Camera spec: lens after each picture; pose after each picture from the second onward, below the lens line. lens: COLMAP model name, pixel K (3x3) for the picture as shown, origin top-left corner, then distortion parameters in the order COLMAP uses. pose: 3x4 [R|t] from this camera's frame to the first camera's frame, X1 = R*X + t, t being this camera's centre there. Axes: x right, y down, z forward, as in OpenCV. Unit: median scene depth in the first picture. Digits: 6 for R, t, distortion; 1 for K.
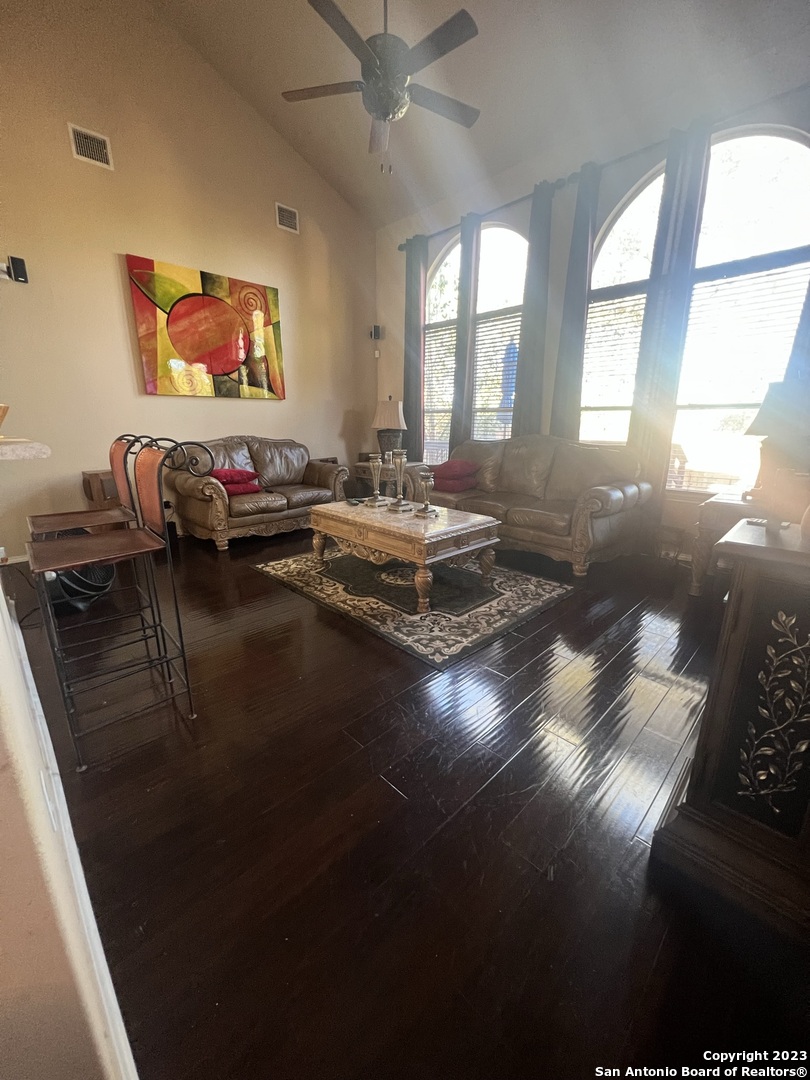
lens RADIAL K [[429.9, 0, 400.6], [0, 429.9, 538.7], [0, 0, 1]] dist [-0.000129, -0.000072]
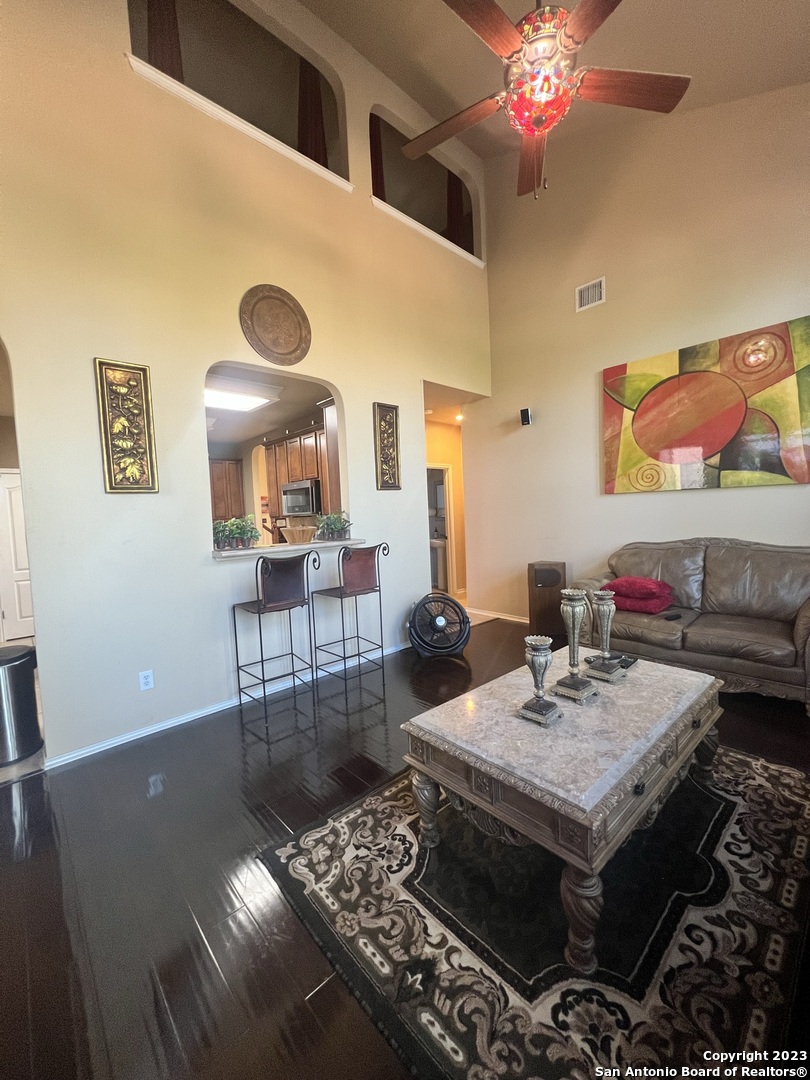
lens RADIAL K [[429.9, 0, 401.6], [0, 429.9, 536.7], [0, 0, 1]] dist [-0.000129, -0.000072]
pose [[-0.024704, 0.056018, -0.998124, 0.641133], [-0.229736, 0.971389, 0.060204, -0.284090], [0.972939, 0.230792, -0.011128, 0.850267]]
